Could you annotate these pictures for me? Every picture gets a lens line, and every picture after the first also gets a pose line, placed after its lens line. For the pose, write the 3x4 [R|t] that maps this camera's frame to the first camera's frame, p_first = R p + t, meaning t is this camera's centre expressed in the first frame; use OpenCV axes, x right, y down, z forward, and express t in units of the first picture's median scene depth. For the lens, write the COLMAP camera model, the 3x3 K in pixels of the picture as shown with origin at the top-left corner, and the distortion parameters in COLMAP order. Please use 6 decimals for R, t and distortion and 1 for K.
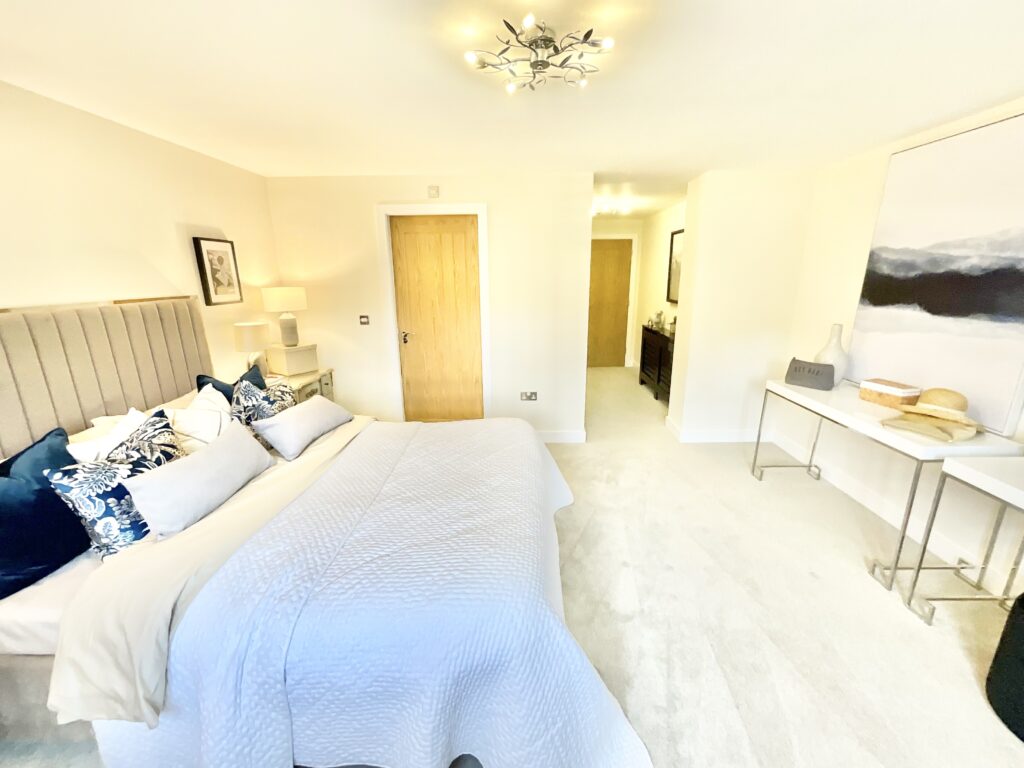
lens RADIAL K [[418.9, 0, 514.9], [0, 418.9, 384.4], [0, 0, 1]] dist [-0.000793, -0.000055]
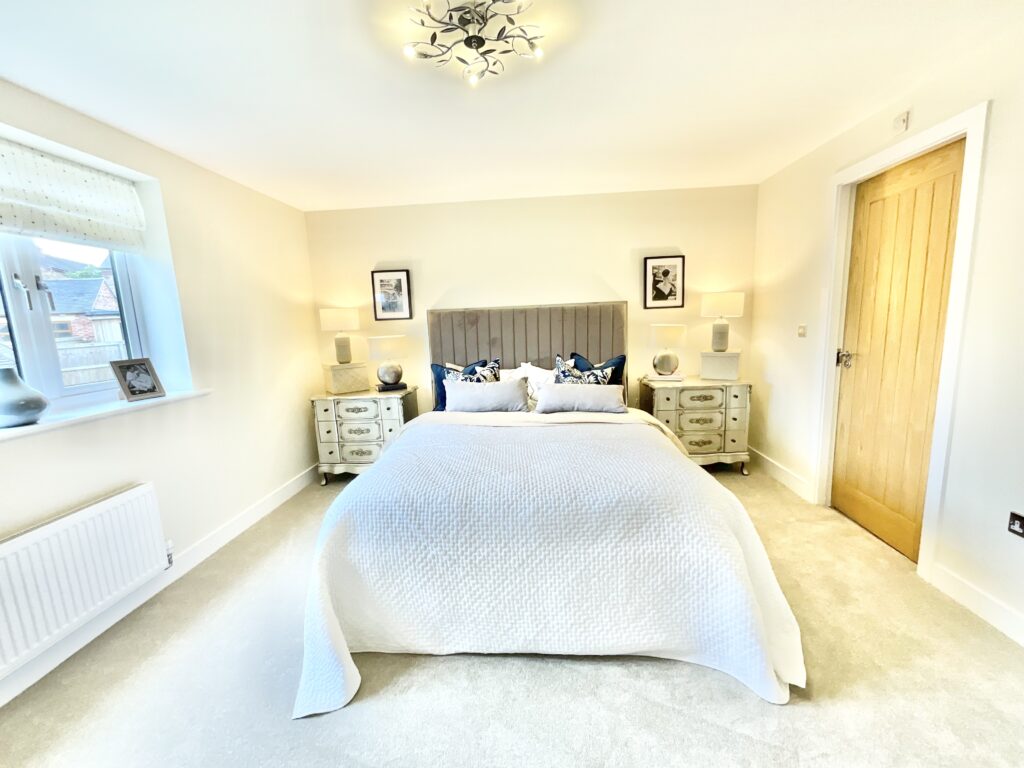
lens RADIAL K [[418.9, 0, 512.2], [0, 418.9, 387.6], [0, 0, 1]] dist [-0.000793, -0.000055]
pose [[-0.036895, 0.175257, -0.983831, 0.518345], [-0.215106, 0.960030, 0.179084, -0.085903], [0.975894, 0.218235, 0.002279, 0.560526]]
